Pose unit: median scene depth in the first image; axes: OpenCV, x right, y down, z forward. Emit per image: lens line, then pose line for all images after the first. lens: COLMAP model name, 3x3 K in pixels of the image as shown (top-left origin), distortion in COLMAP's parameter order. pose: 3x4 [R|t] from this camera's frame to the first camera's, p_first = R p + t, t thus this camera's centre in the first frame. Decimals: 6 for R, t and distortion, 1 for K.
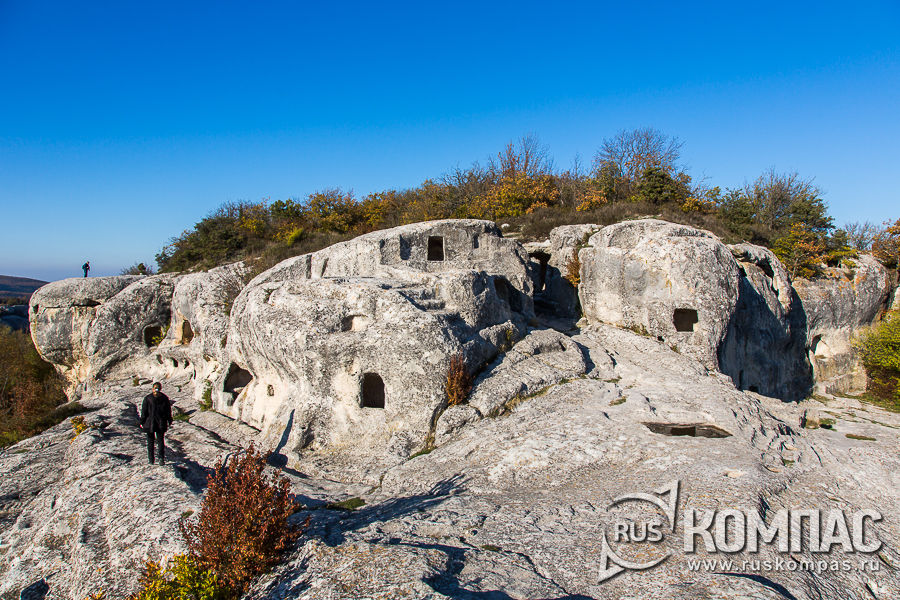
lens RADIAL K [[593.4, 0, 455.2], [0, 593.4, 302.0], [0, 0, 1]] dist [0.016618, -0.000766]
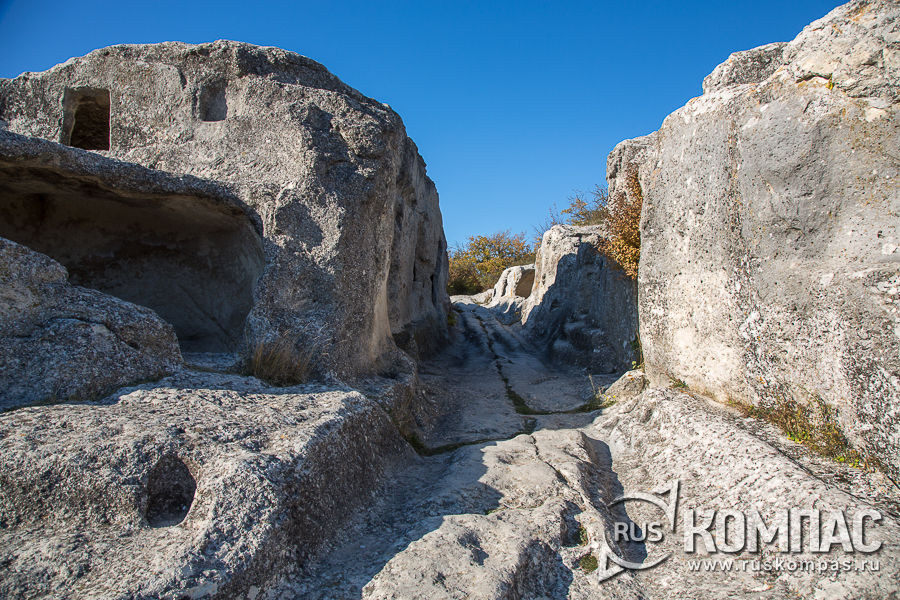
lens RADIAL K [[615.8, 0, 450.0], [0, 615.8, 300.0], [0, 0, 1]] dist [-0.127262, 0.076849]
pose [[0.924246, 0.002720, -0.381787, 0.375348], [-0.047485, 0.993029, -0.107879, 0.044125], [0.378833, 0.117836, 0.917933, 1.047894]]
